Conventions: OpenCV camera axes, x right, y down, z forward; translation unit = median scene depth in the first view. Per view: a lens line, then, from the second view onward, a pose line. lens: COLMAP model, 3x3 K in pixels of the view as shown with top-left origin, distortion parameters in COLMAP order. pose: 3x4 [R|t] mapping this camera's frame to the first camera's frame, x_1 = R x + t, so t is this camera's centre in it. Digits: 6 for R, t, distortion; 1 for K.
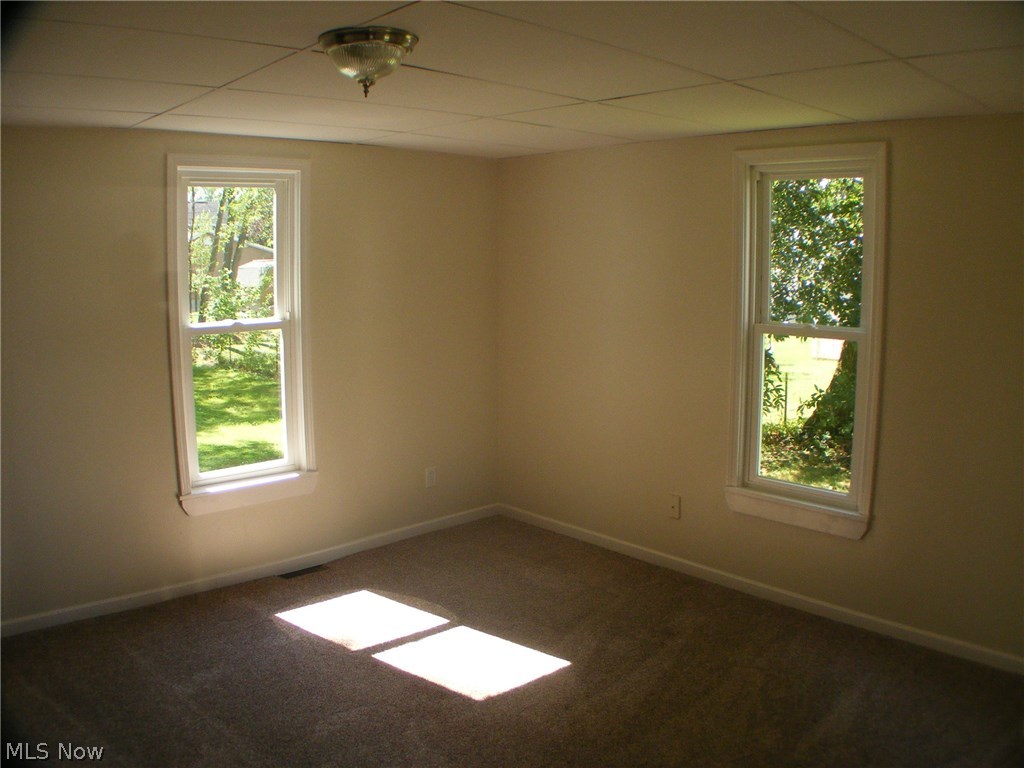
lens RADIAL K [[863.5, 0, 512.0], [0, 863.5, 384.0], [0, 0, 1]] dist [-0.270864, 0.070332]
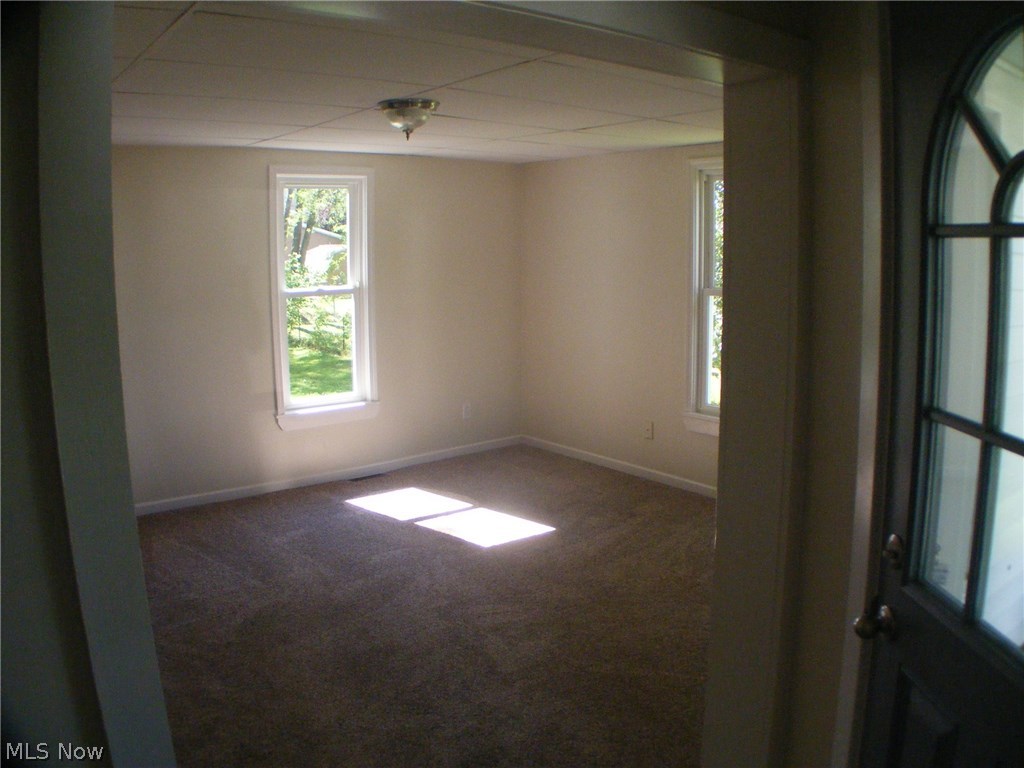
lens RADIAL K [[863.5, 0, 512.0], [0, 863.5, 384.0], [0, 0, 1]] dist [-0.270864, 0.070332]
pose [[0.997208, 0.006222, -0.074418, 0.084290], [-0.004953, 0.999839, 0.017227, 0.055709], [0.074514, -0.016810, 0.997078, -0.349188]]
